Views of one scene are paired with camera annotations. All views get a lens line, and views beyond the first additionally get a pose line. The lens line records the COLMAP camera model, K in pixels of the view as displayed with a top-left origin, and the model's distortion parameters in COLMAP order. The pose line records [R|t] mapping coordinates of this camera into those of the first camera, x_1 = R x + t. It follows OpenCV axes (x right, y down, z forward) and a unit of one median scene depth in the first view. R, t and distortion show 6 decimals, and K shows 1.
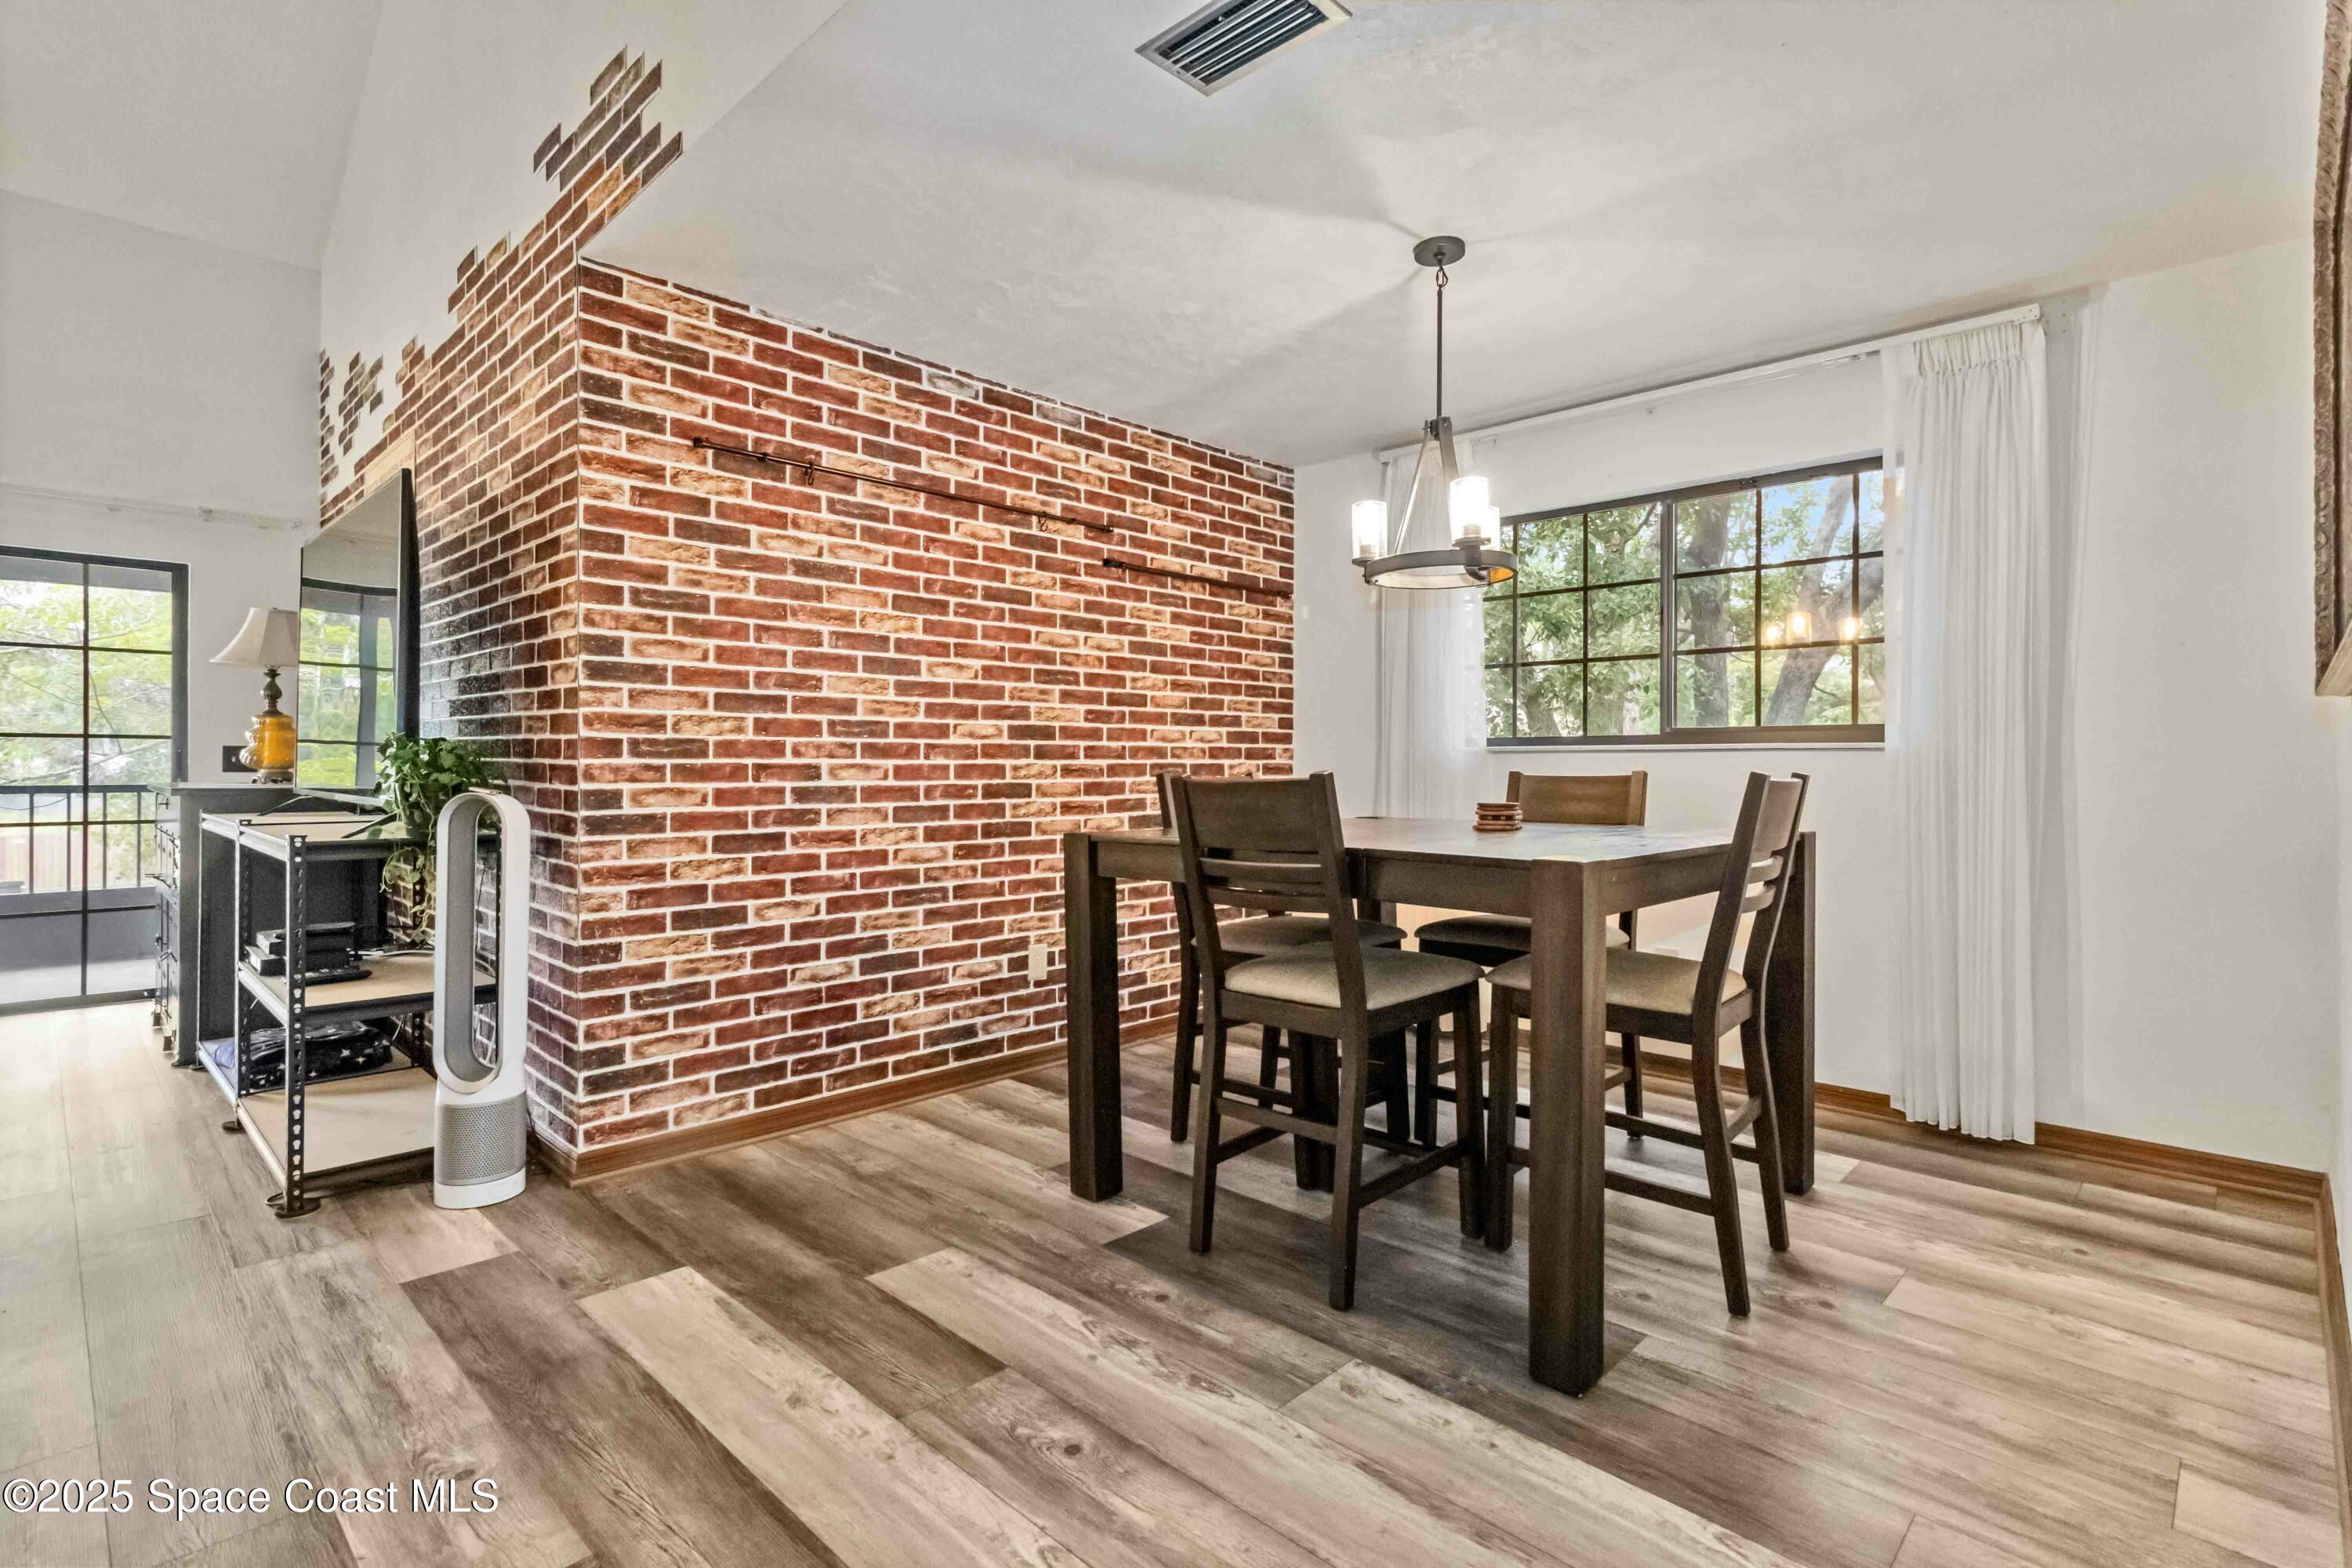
lens RADIAL K [[1109.6, 0, 1183.0], [0, 1109.6, 763.5], [0, 0, 1]] dist [0.004612, 0.001129]
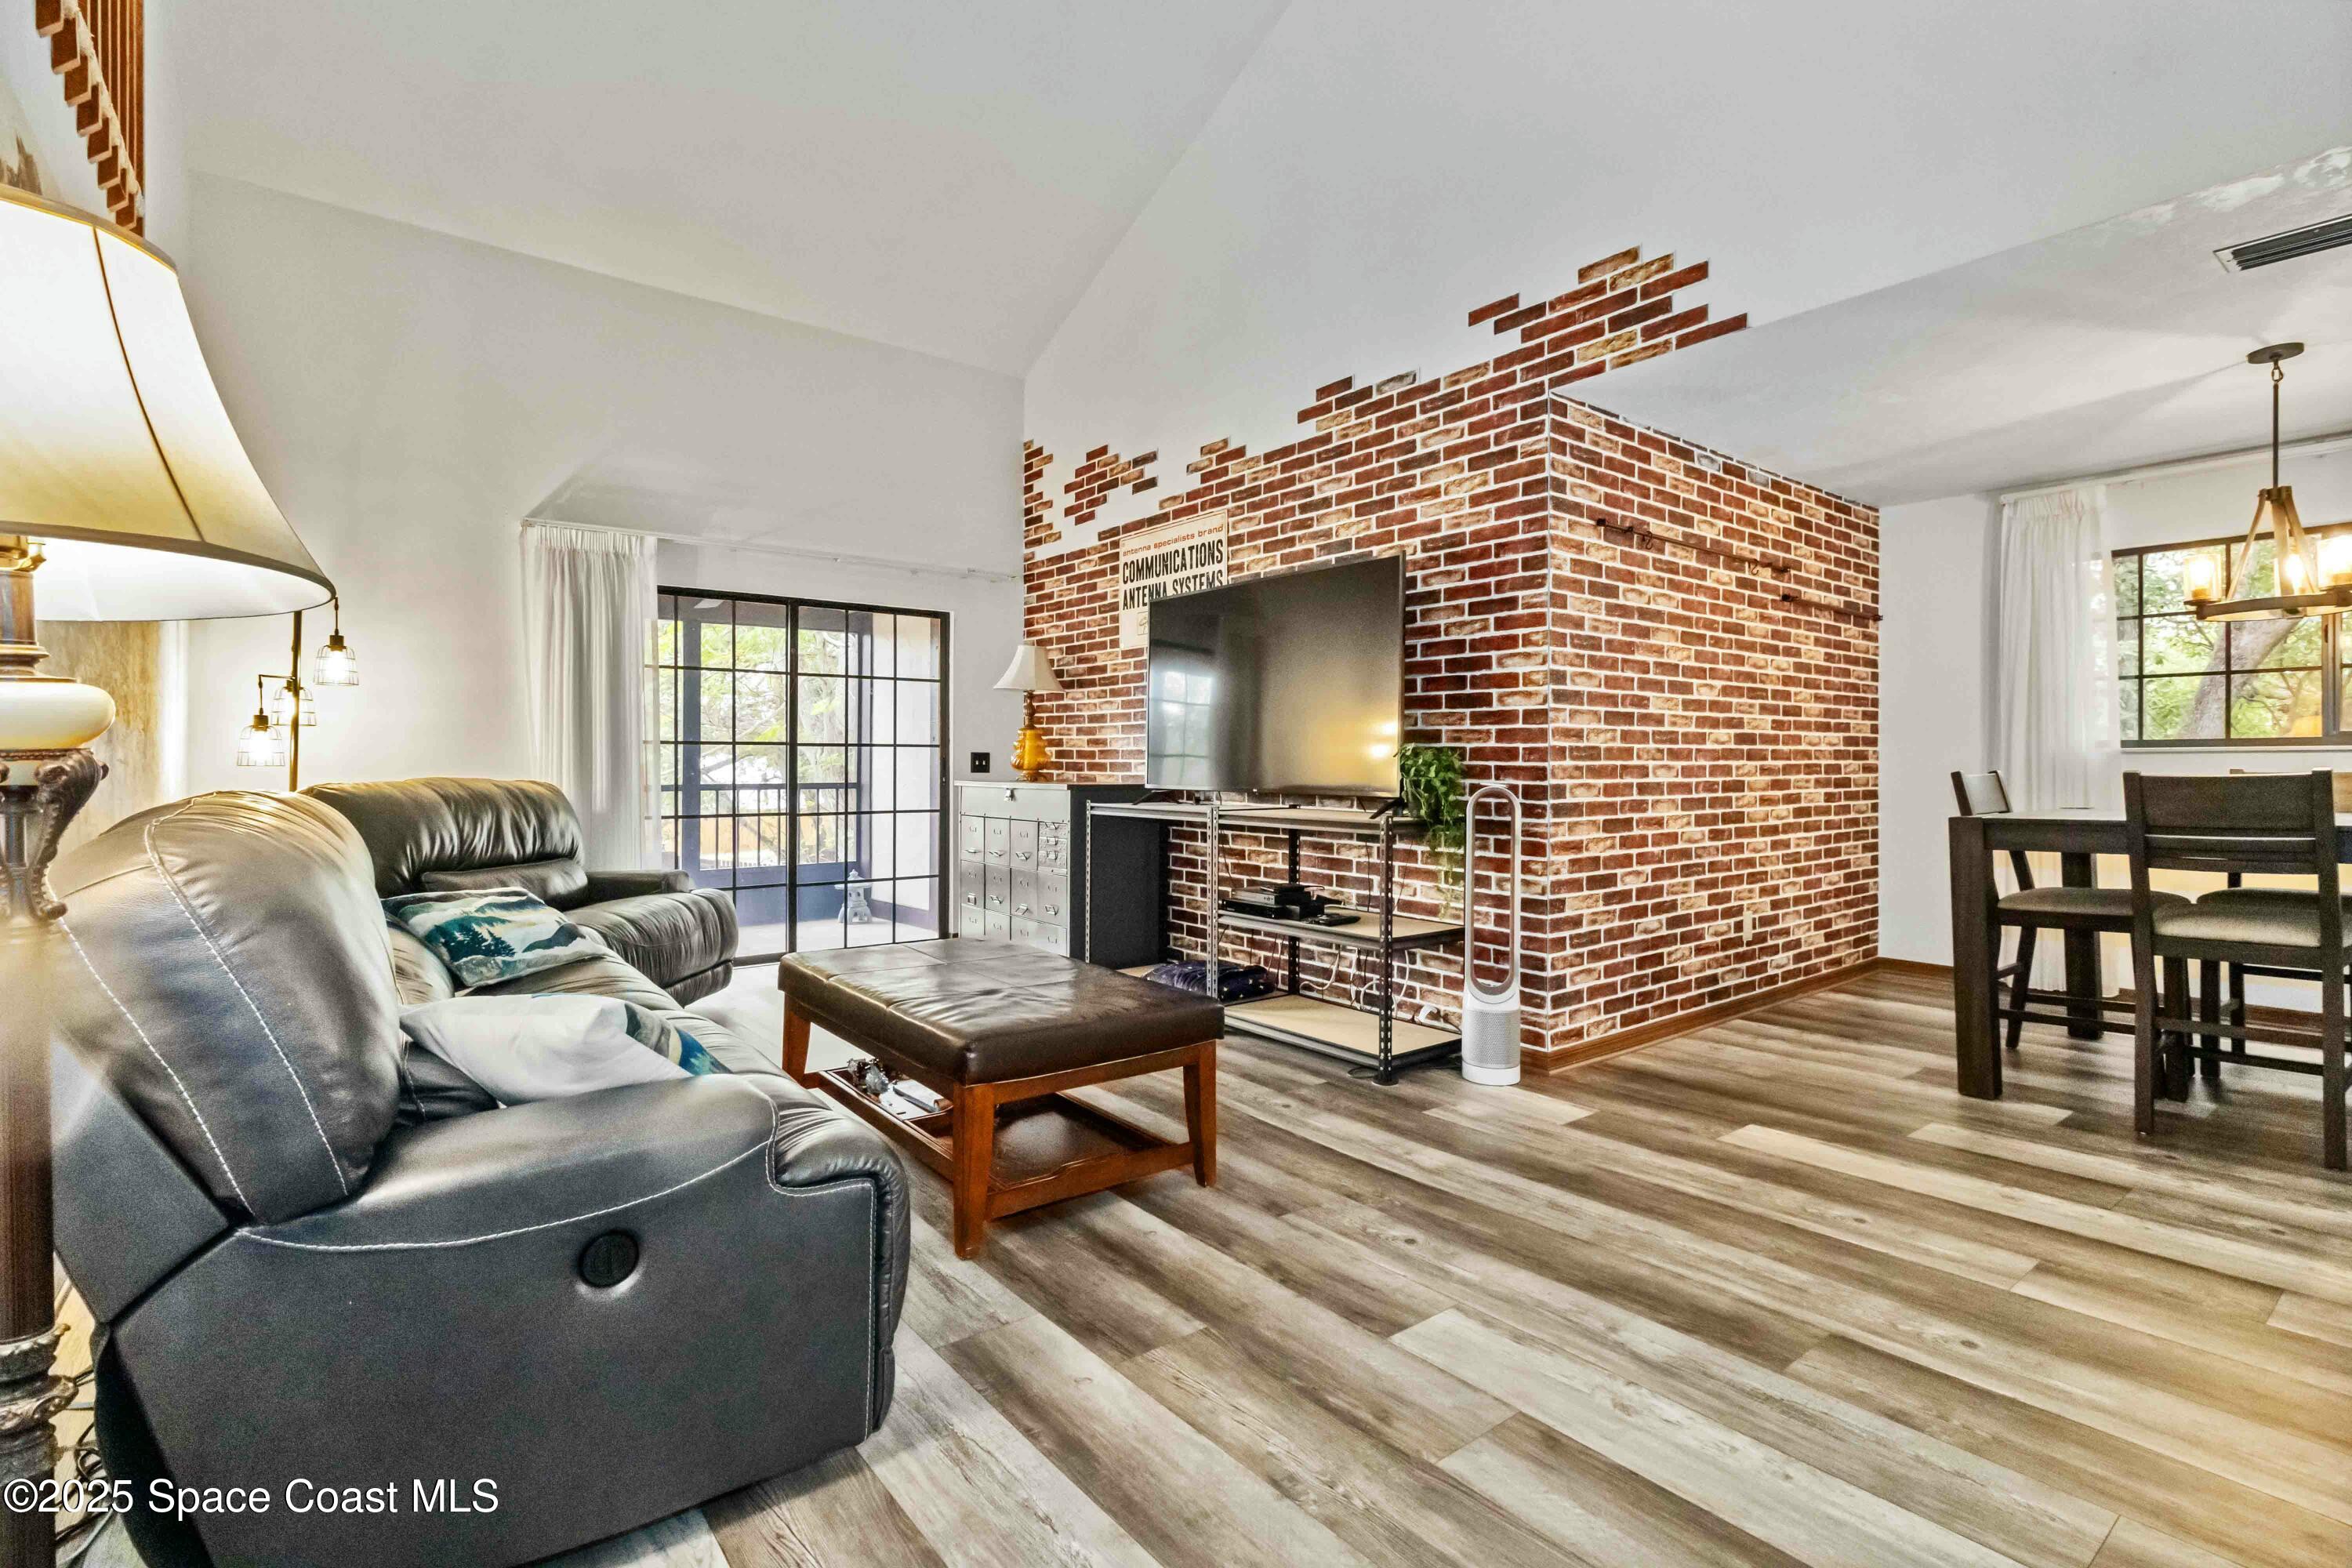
lens RADIAL K [[1084.6, 0, 1184.0], [0, 1084.6, 765.0], [0, 0, 1]] dist [0.002025, 0.000366]
pose [[0.990792, -0.003319, -0.135349, -0.718949], [0.003343, 0.999994, -0.000047, -0.001221], [0.135349, -0.000406, 0.990798, -0.333576]]
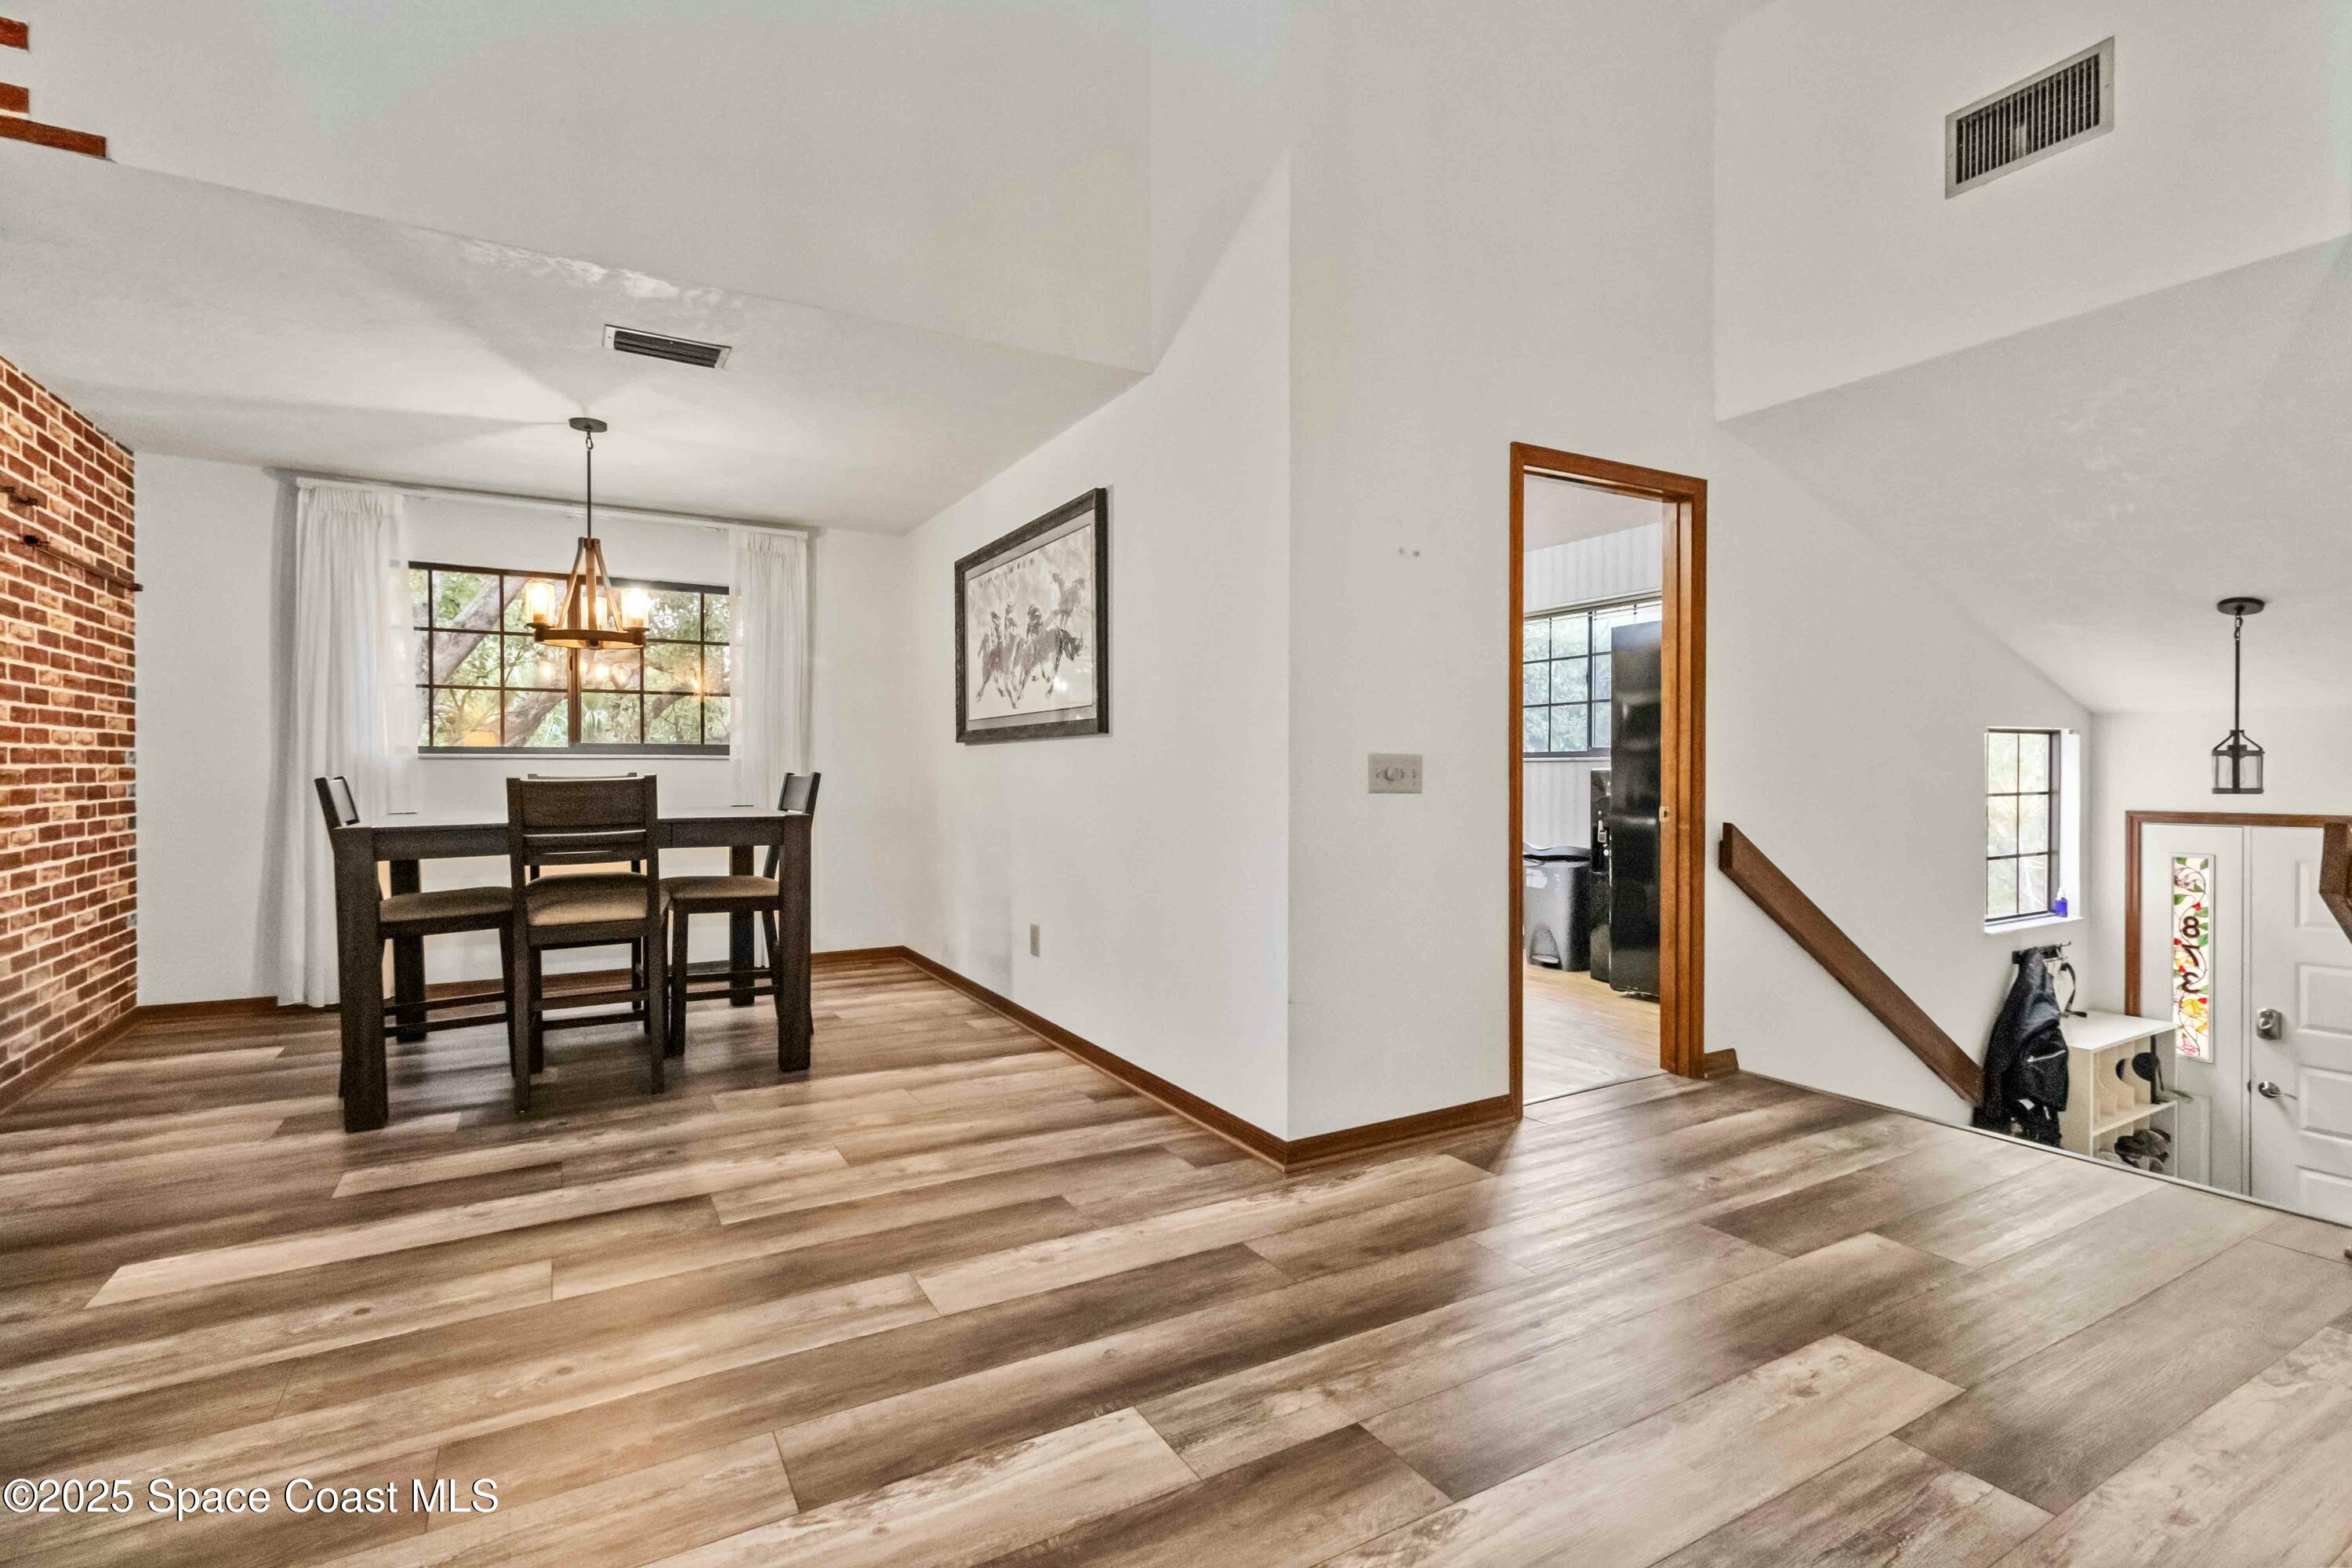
lens RADIAL K [[1109.6, 0, 1178.3], [0, 1109.6, 773.1], [0, 0, 1]] dist [0.004612, 0.001129]
pose [[0.281349, -0.006448, 0.959584, -0.854138], [0.000189, 0.999978, 0.006664, -0.003119], [-0.959605, -0.001694, 0.281344, -0.155817]]
